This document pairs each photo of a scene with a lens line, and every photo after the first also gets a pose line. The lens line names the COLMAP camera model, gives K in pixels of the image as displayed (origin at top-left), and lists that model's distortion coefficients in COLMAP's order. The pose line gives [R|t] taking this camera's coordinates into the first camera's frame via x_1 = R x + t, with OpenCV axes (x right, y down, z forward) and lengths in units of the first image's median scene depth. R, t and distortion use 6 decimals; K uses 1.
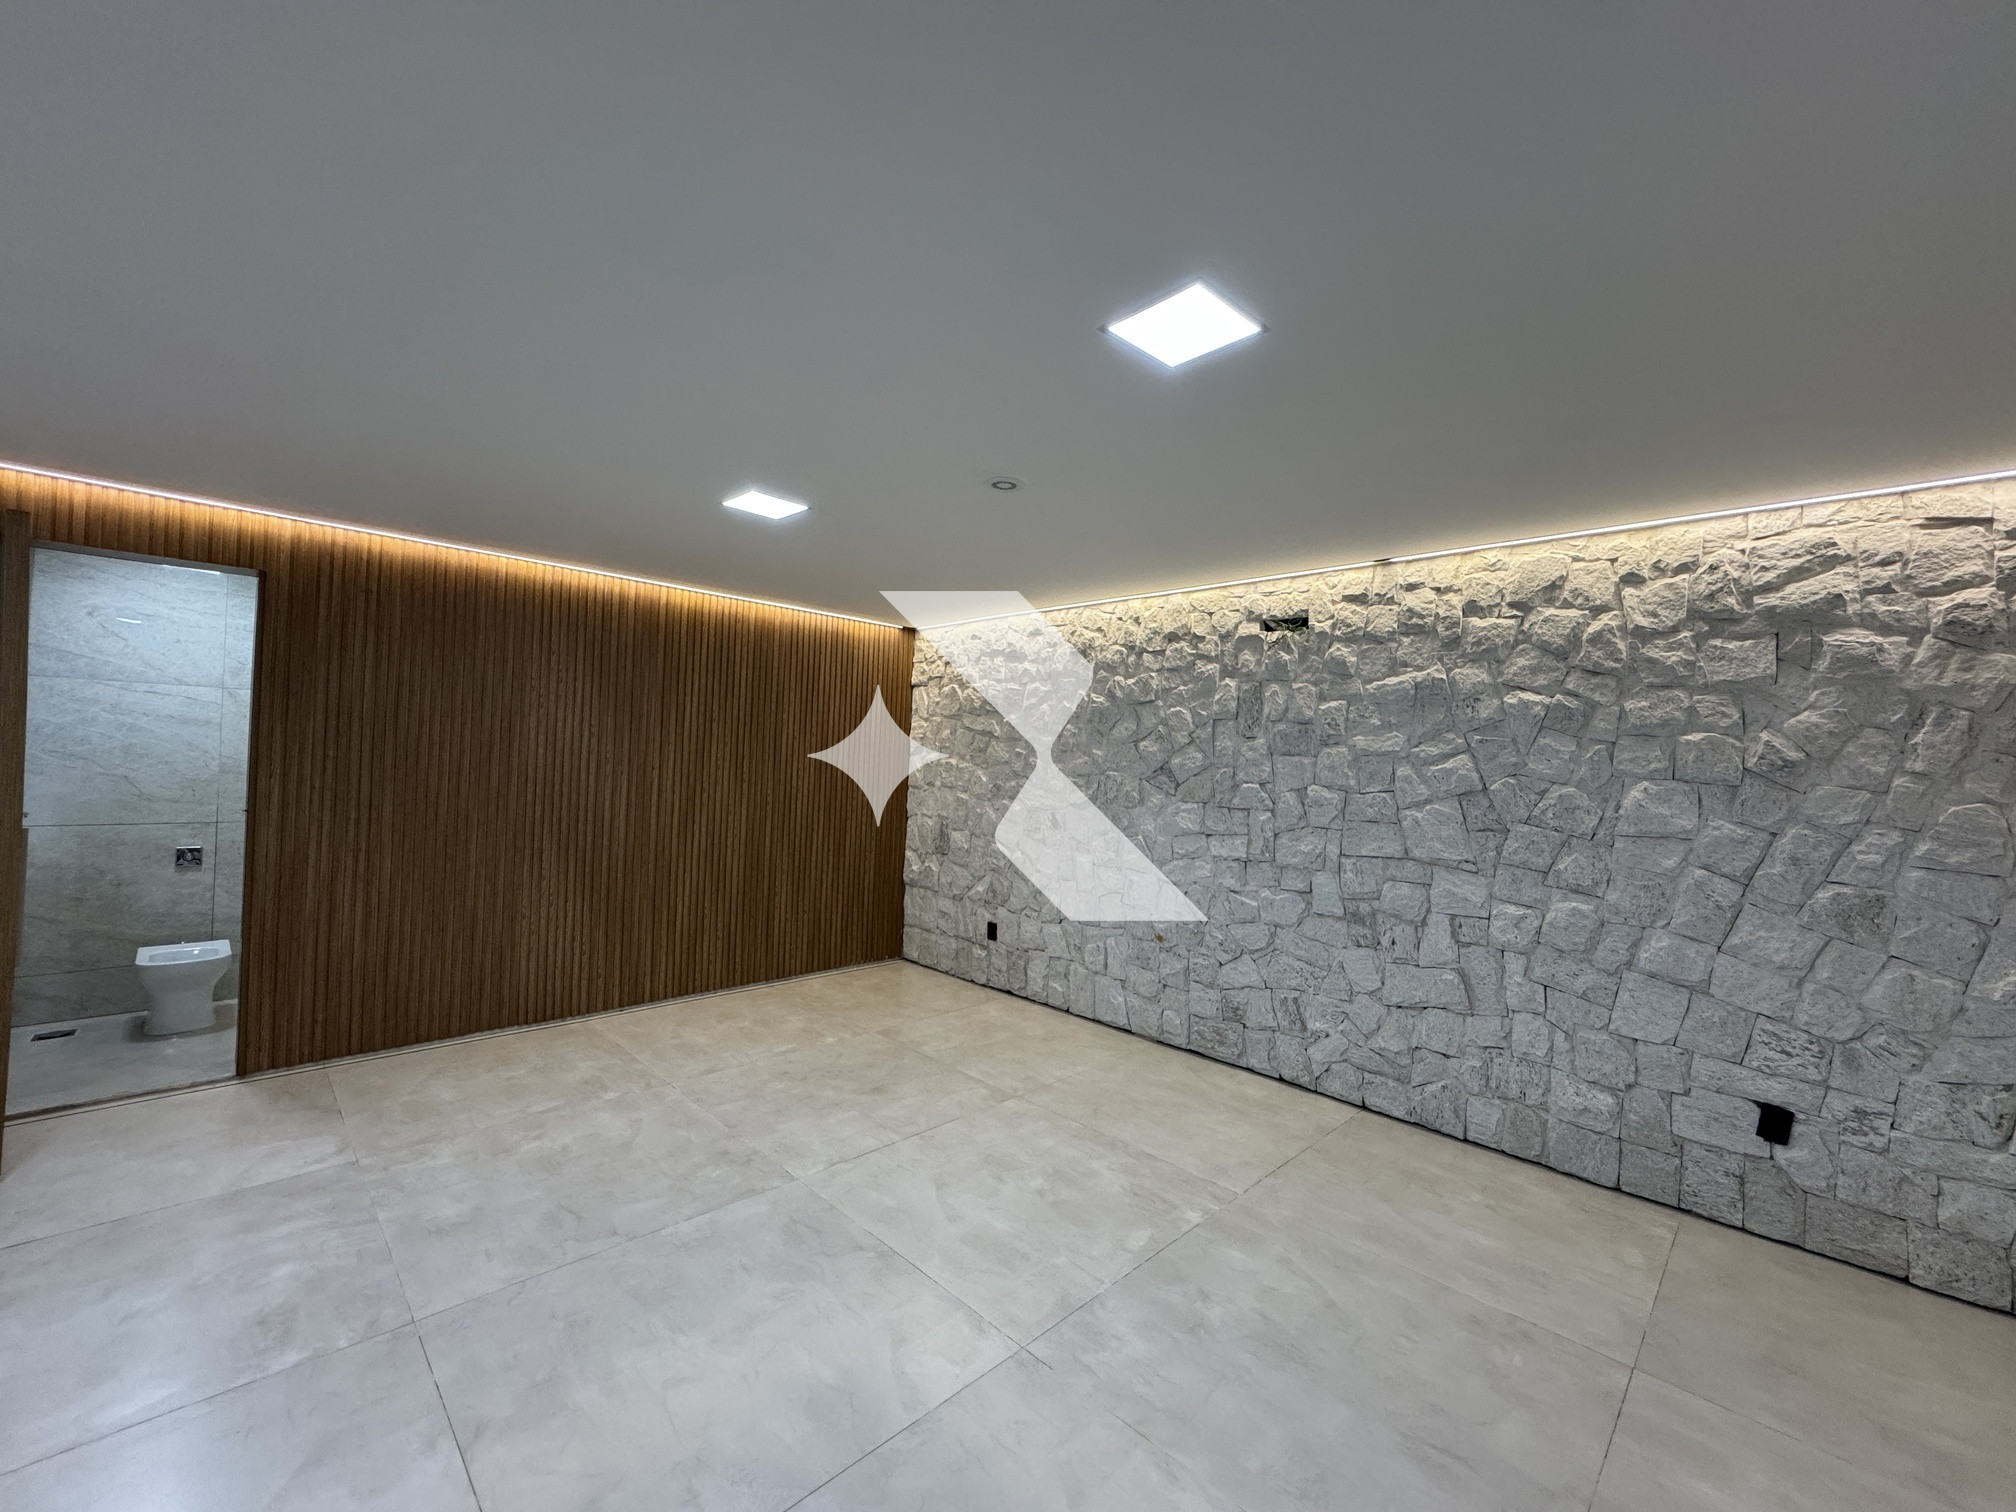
lens RADIAL K [[802.5, 0, 1011.0], [0, 802.5, 755.7], [0, 0, 1]] dist [-0.002315, 0.000043]
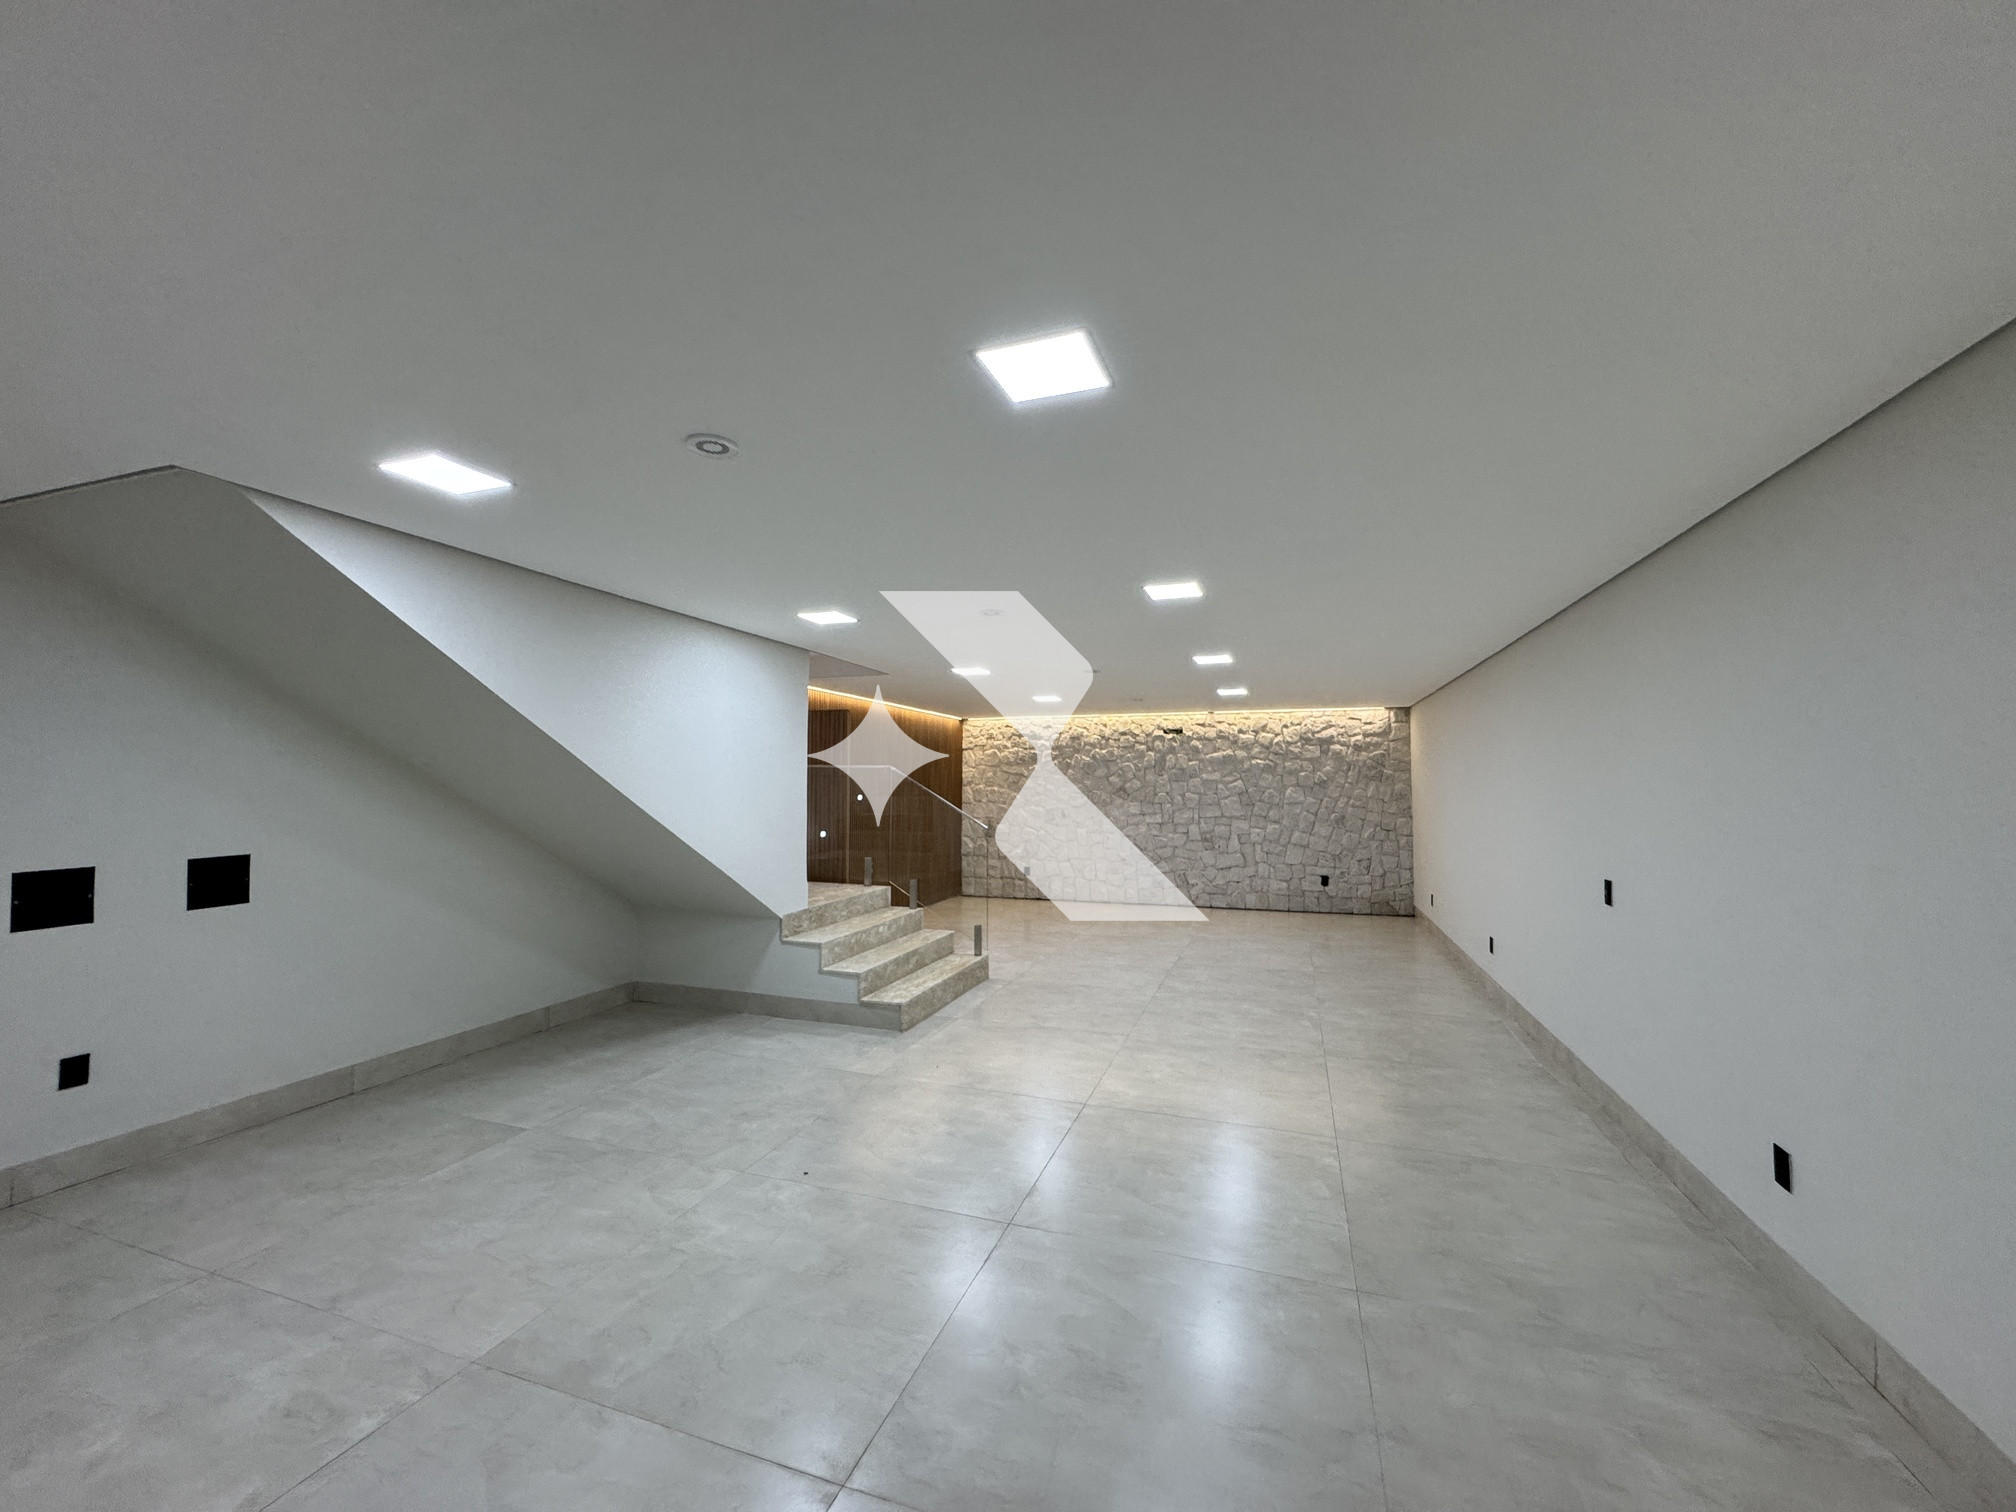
lens RADIAL K [[802.5, 0, 1005.7], [0, 802.5, 755.5], [0, 0, 1]] dist [-0.002315, 0.000043]
pose [[0.903456, -0.019079, 0.428256, -1.441015], [0.029090, 0.999435, -0.016844, -0.065481], [-0.427693, 0.027676, 0.903500, -1.275949]]
